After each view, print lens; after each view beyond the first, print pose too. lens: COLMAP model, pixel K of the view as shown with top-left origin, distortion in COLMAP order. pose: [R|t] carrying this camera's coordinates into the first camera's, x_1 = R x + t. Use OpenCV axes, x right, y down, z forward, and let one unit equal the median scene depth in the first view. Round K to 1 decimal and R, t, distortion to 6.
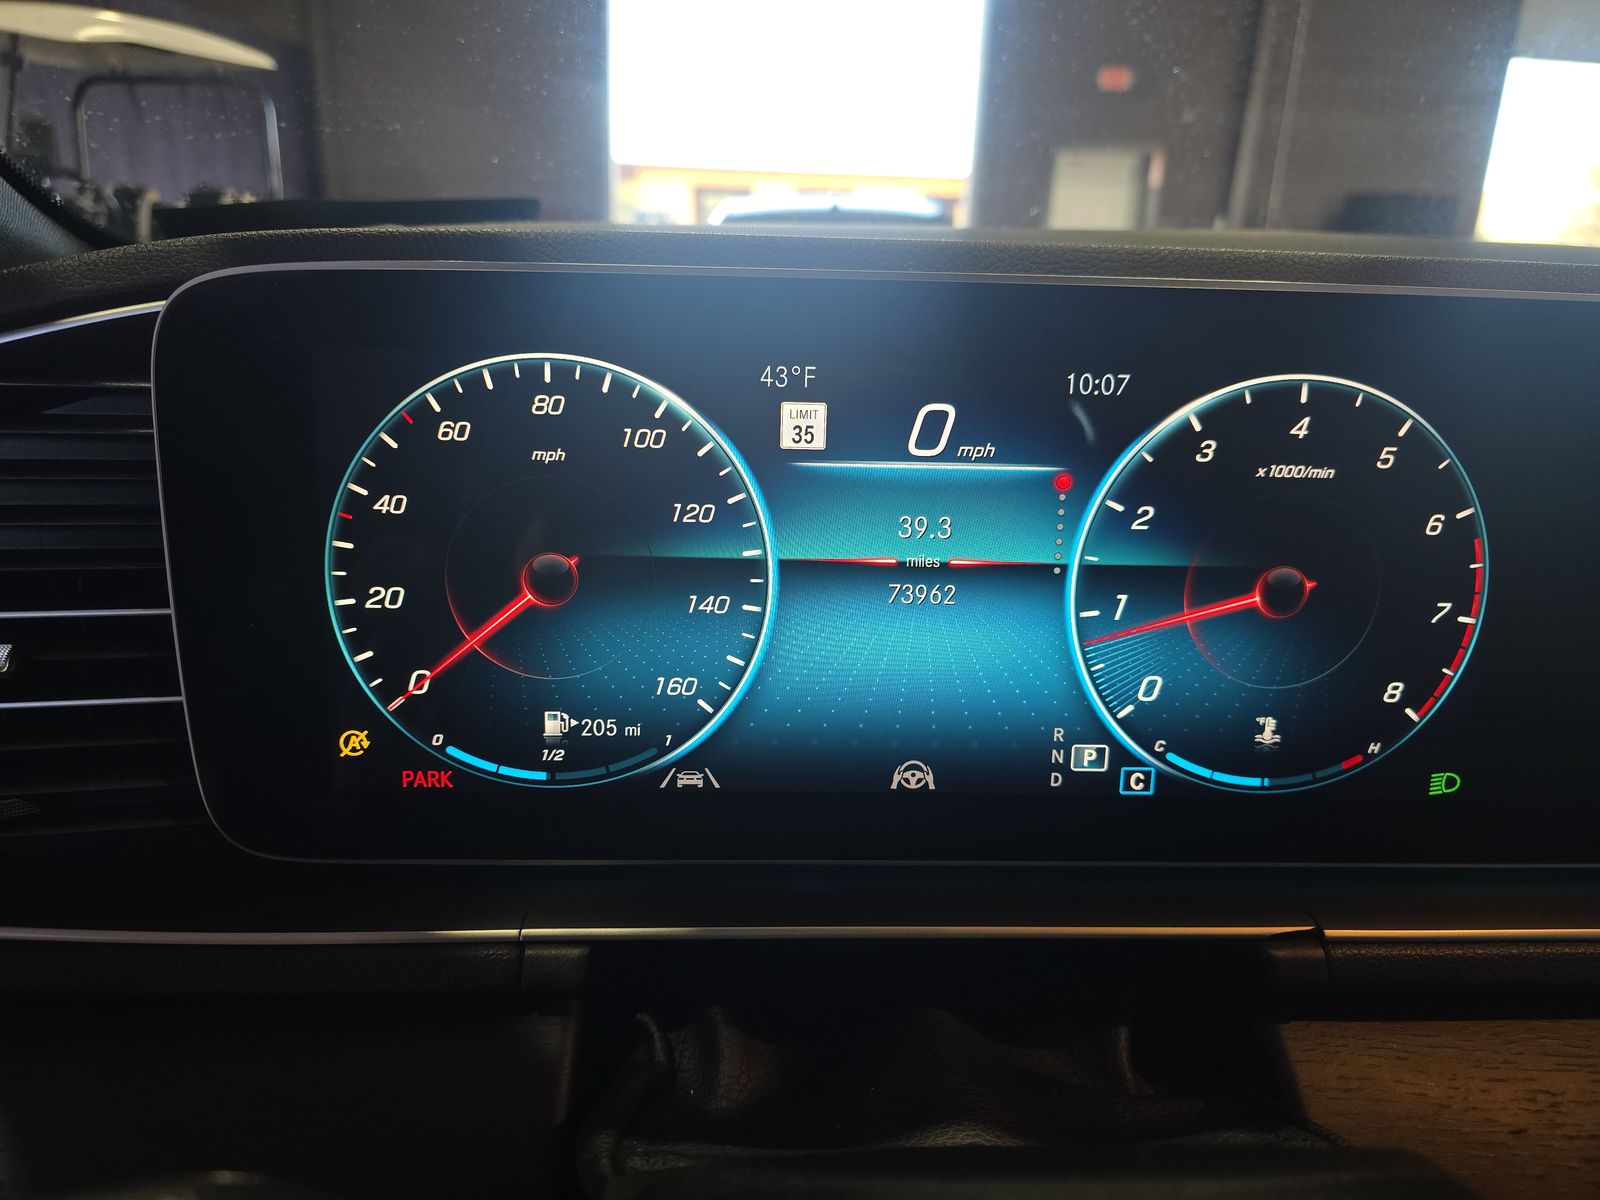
lens RADIAL K [[1069.8, 0, 807.5], [0, 1069.8, 599.4], [0, 0, 1]] dist [0.028342, -0.045874]
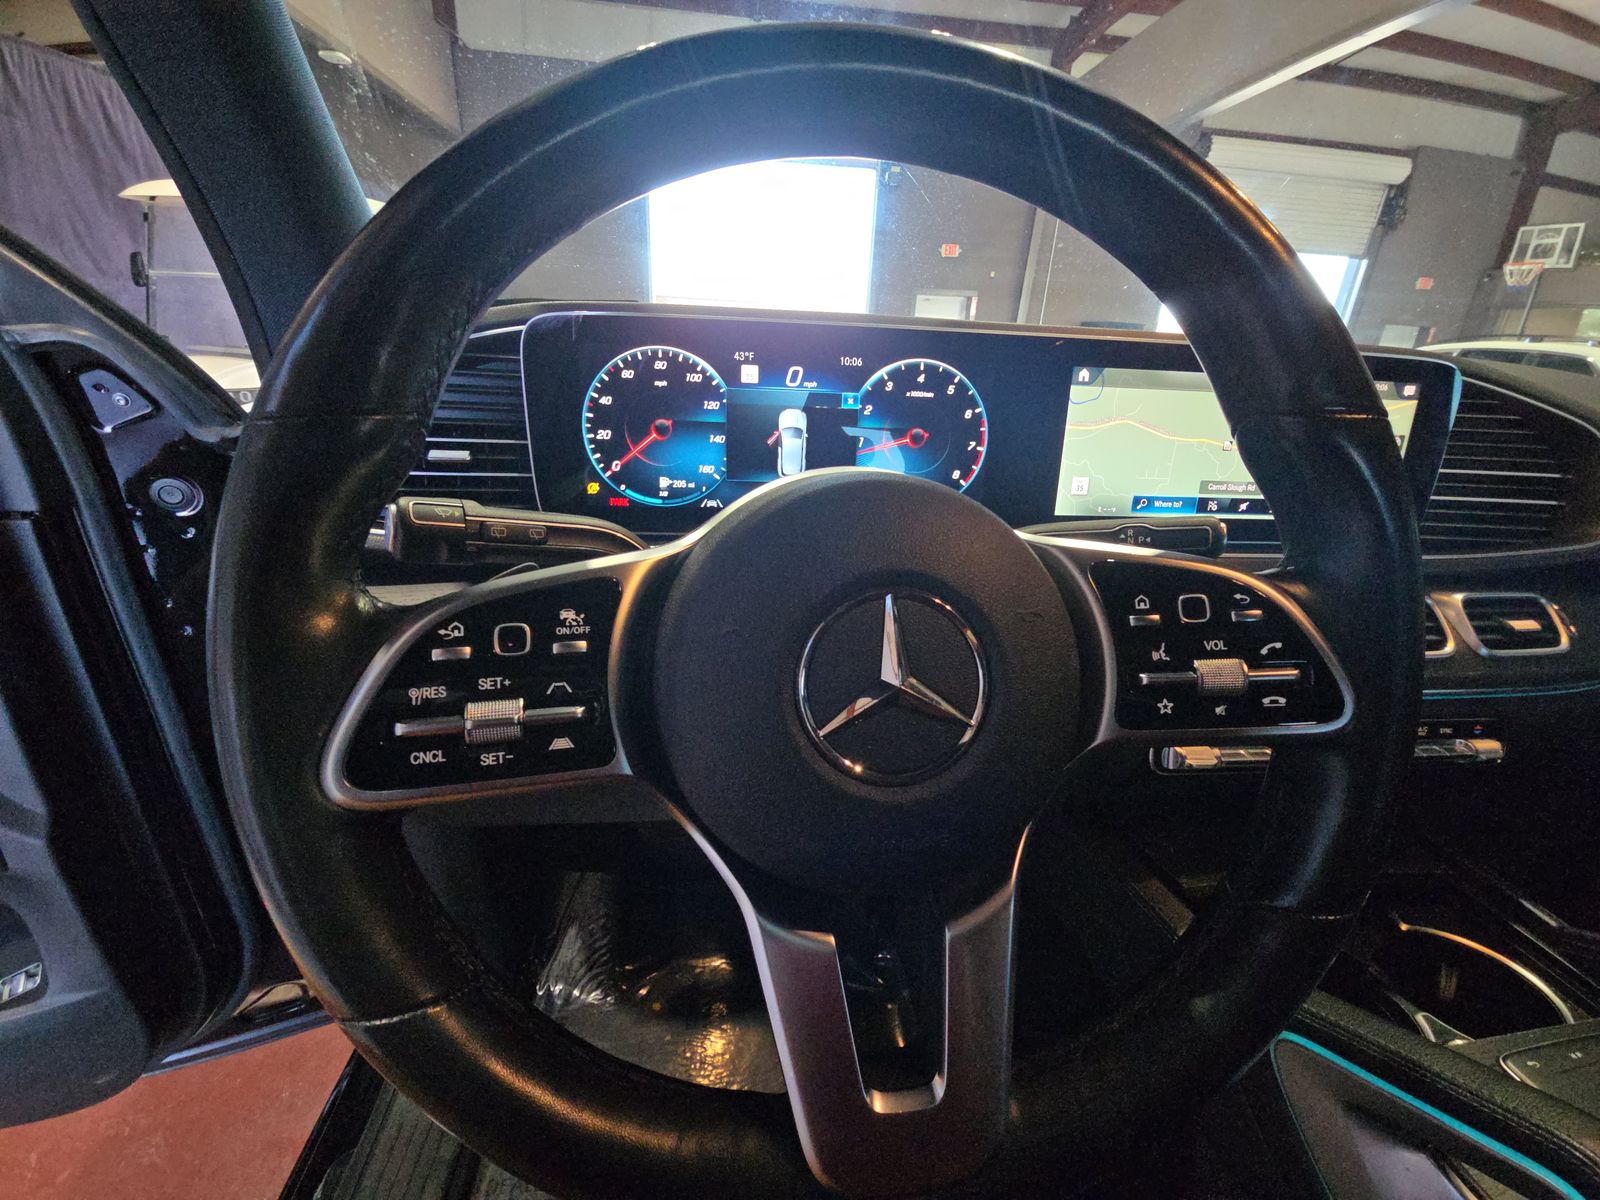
lens RADIAL K [[630.0, 0, 809.1], [0, 630.0, 612.4], [0, 0, 1]] dist [0.003042, -0.009850]
pose [[0.998362, -0.010127, 0.056306, 0.053402], [0.005887, 0.997169, 0.074961, 0.344751], [-0.056906, -0.074507, 0.995596, -0.733821]]
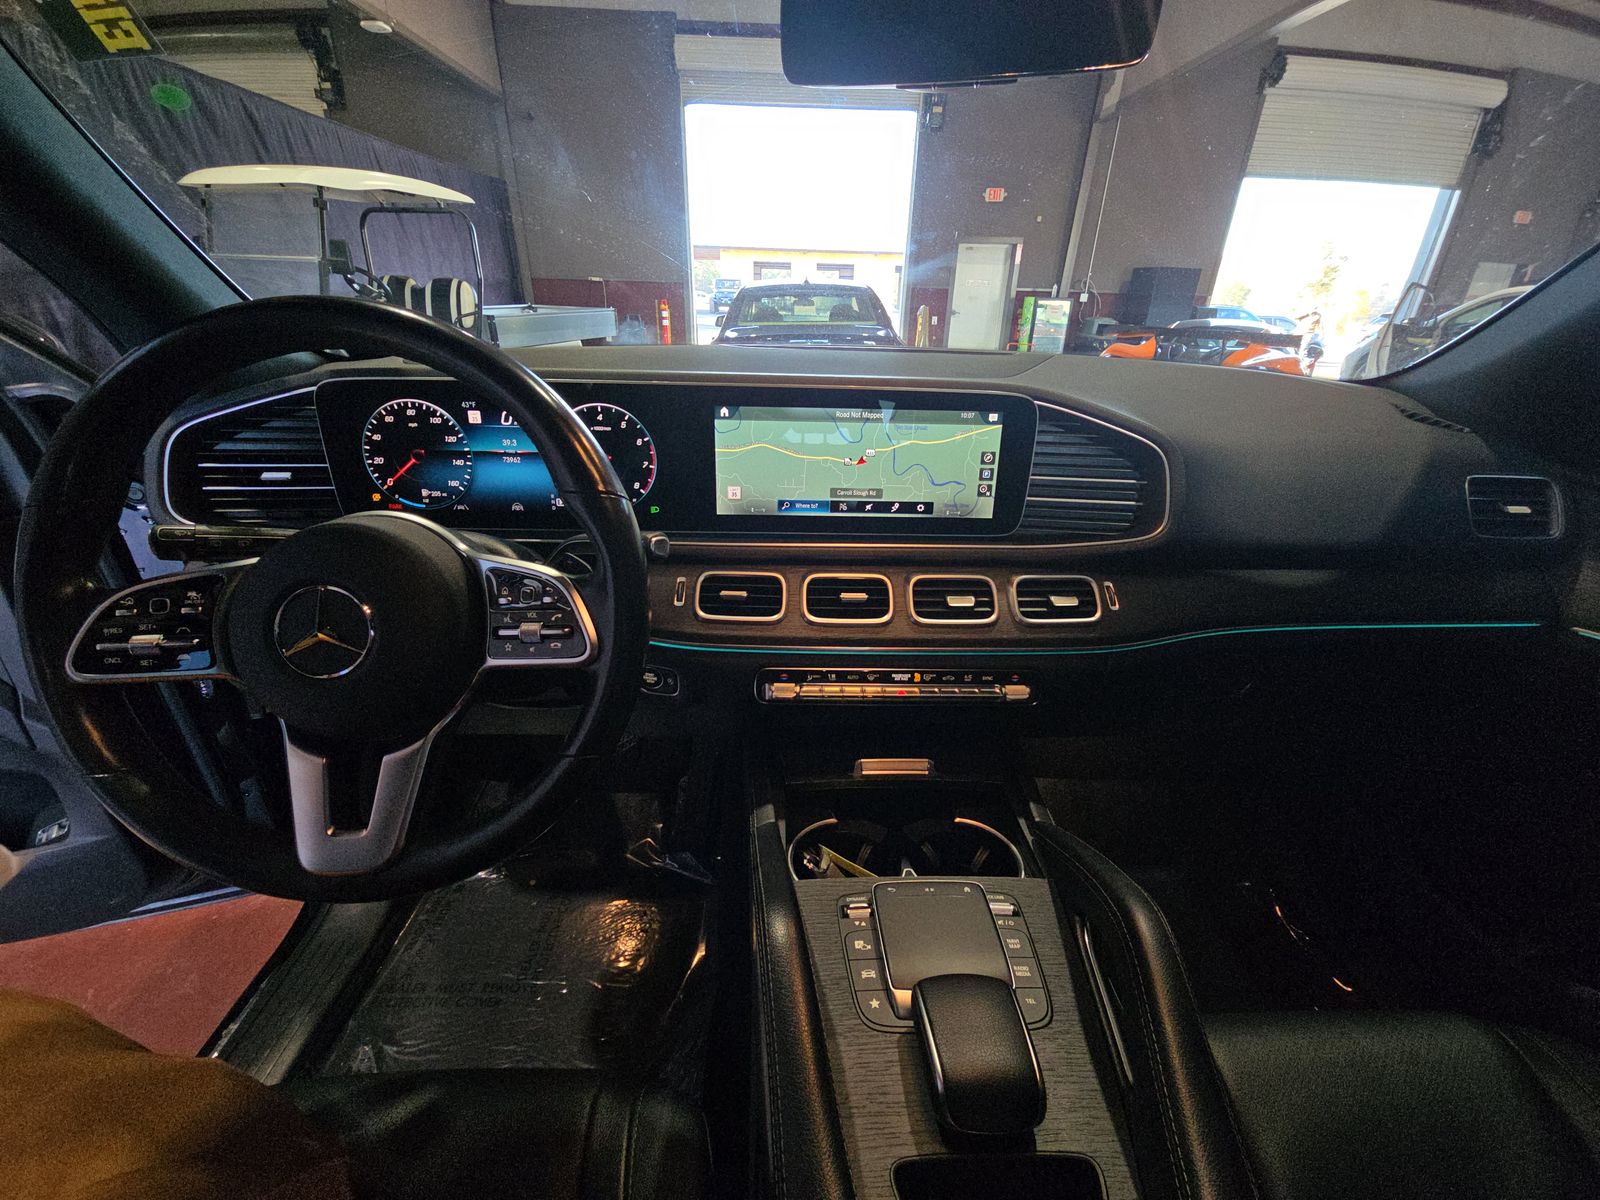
lens RADIAL K [[629.9, 0, 814.7], [0, 629.9, 606.5], [0, 0, 1]] dist [0.021518, -0.018595]
pose [[0.999694, 0.000168, -0.024724, 1.332459], [0.003076, 0.991364, 0.131103, 0.238224], [0.024533, -0.131139, 0.991060, -1.438829]]
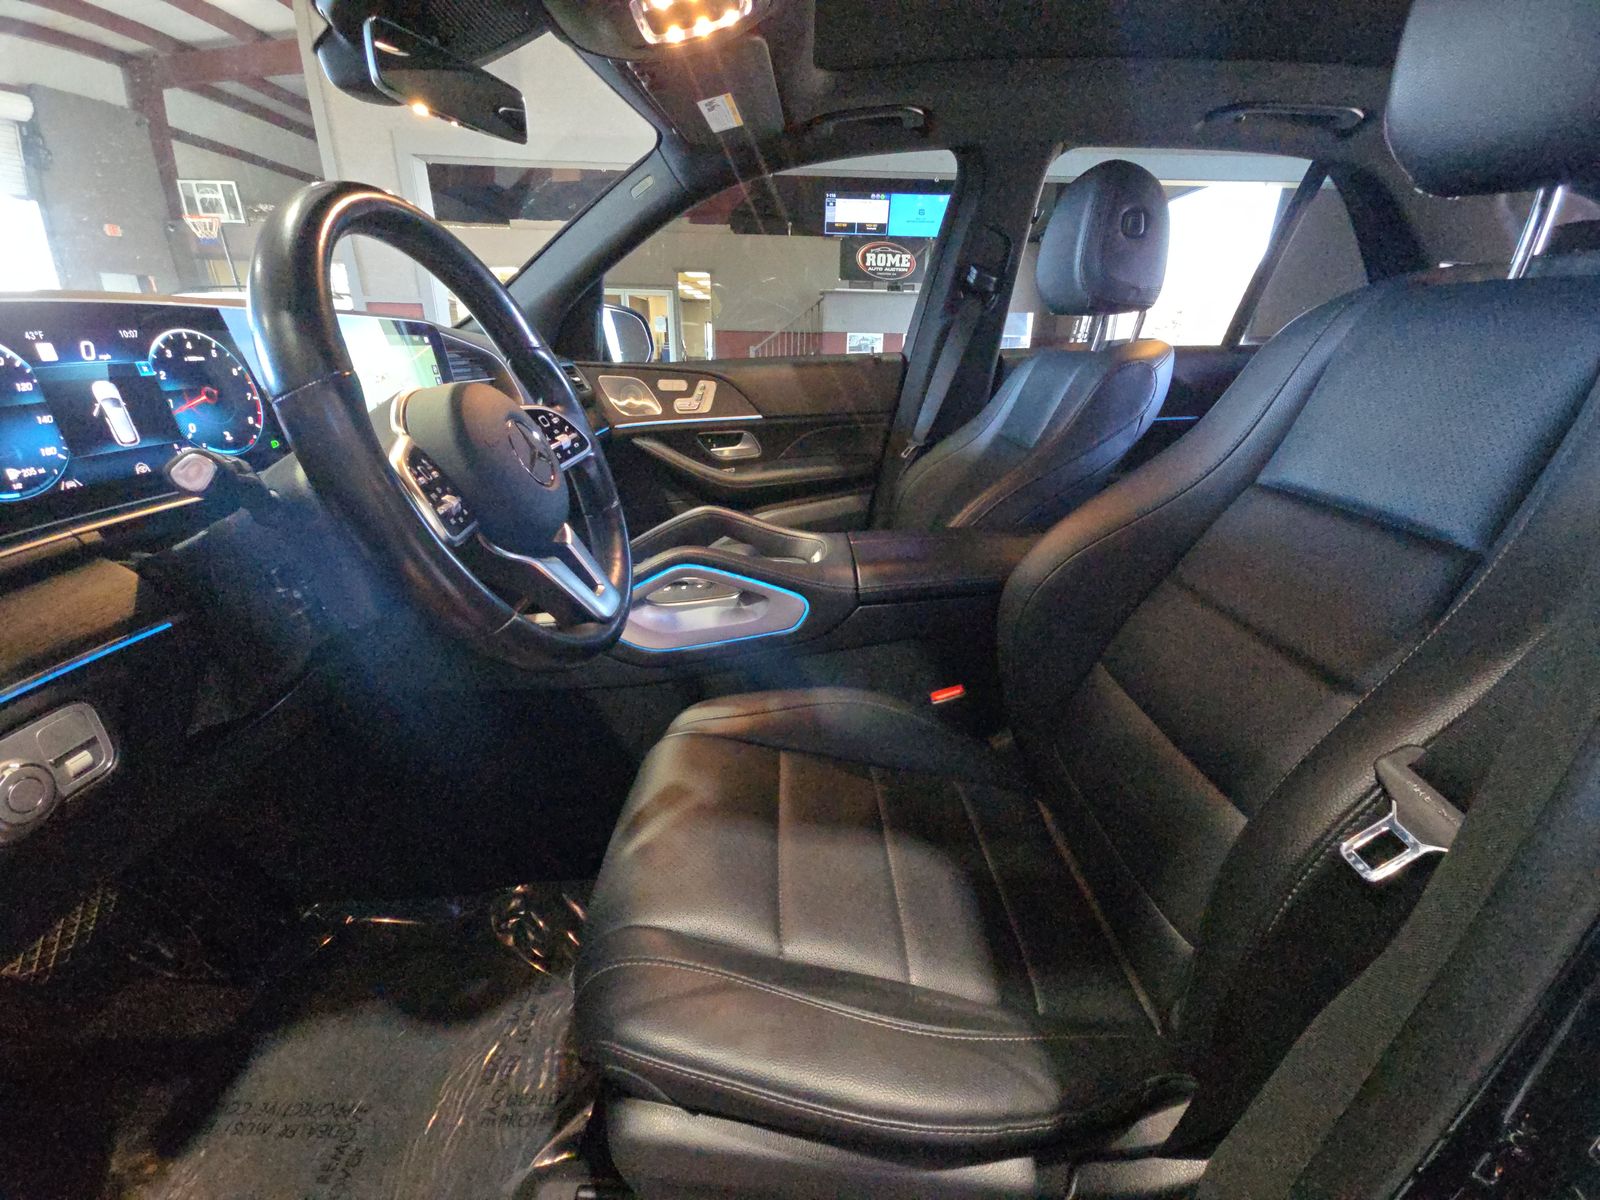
lens RADIAL K [[629.9, 0, 814.7], [0, 629.9, 606.5], [0, 0, 1]] dist [0.021518, -0.018595]
pose [[0.018330, -0.404615, 0.914303, -1.754941], [0.293532, 0.876338, 0.381929, 0.407800], [-0.955773, 0.261377, 0.134831, -1.028540]]
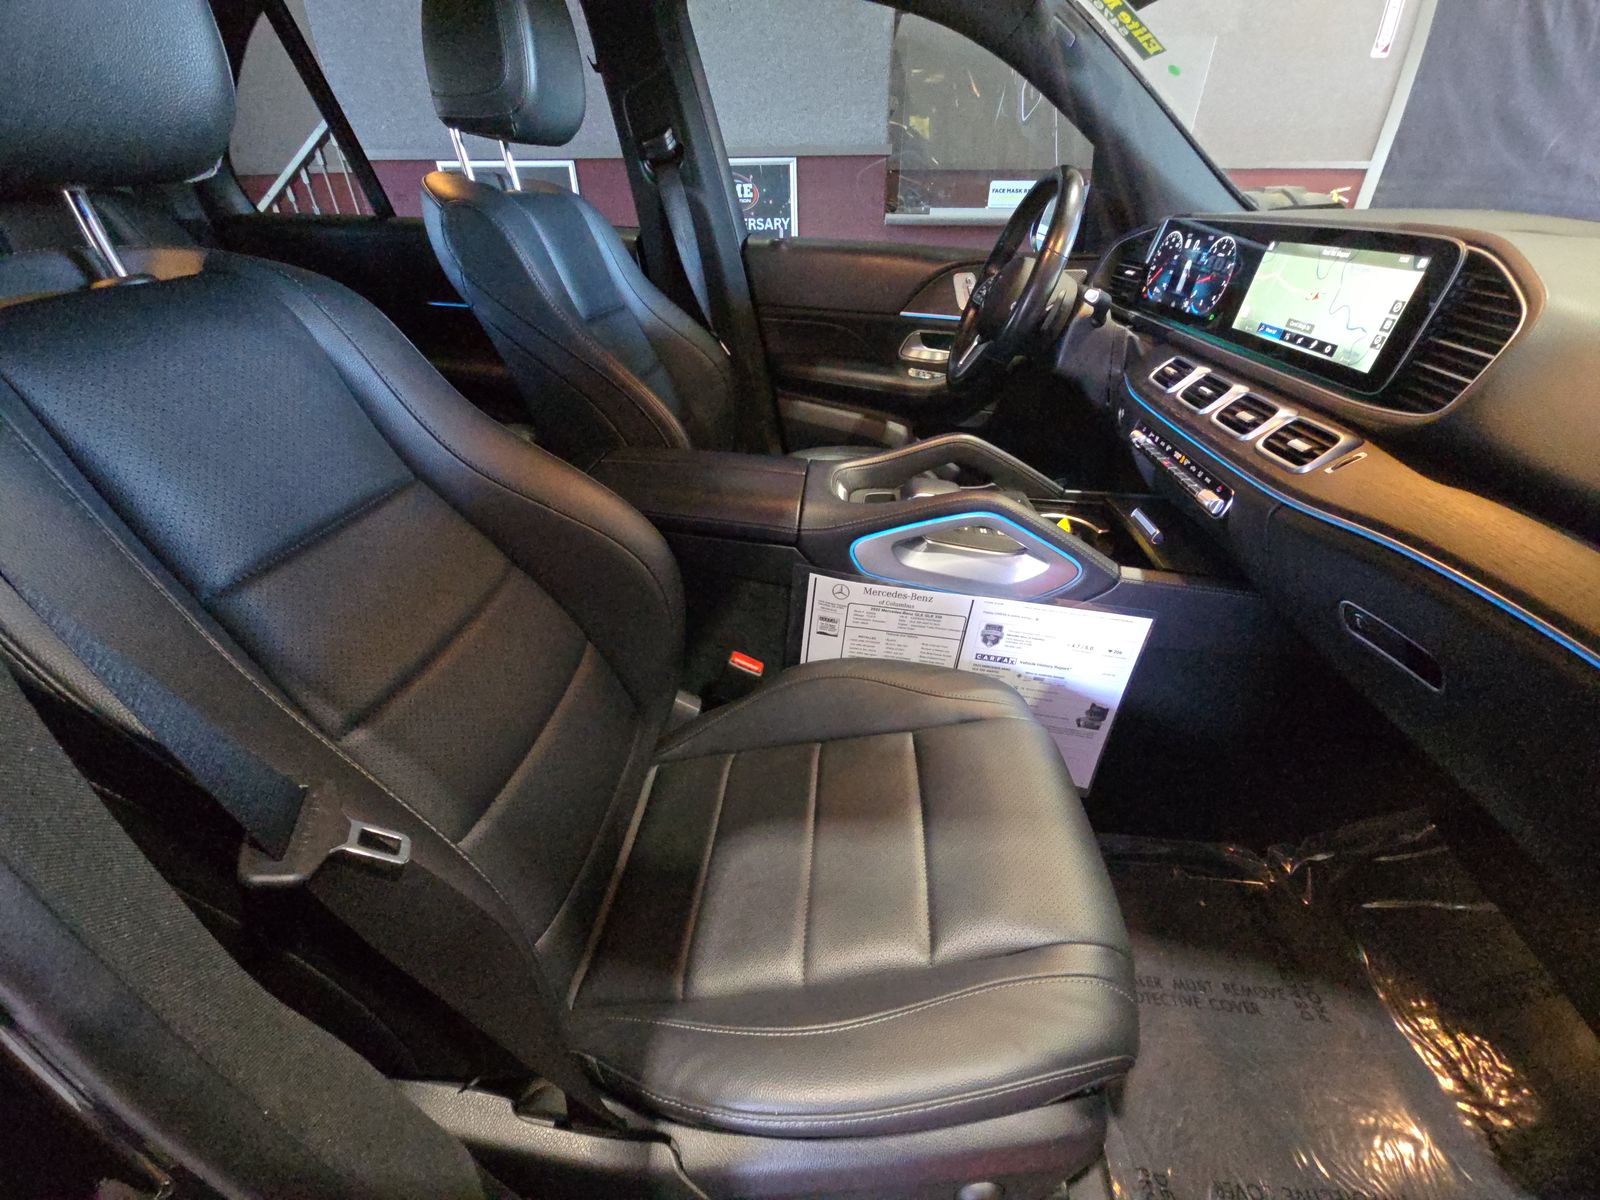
lens RADIAL K [[645.7, 0, 811.6], [0, 645.7, 629.5], [0, 0, 1]] dist [-0.030727, -0.000338]
pose [[-0.114127, 0.517288, -0.848167, 4.822628], [-0.304876, 0.794314, 0.525467, 0.390375], [0.945529, 0.318556, 0.067056, -0.735043]]
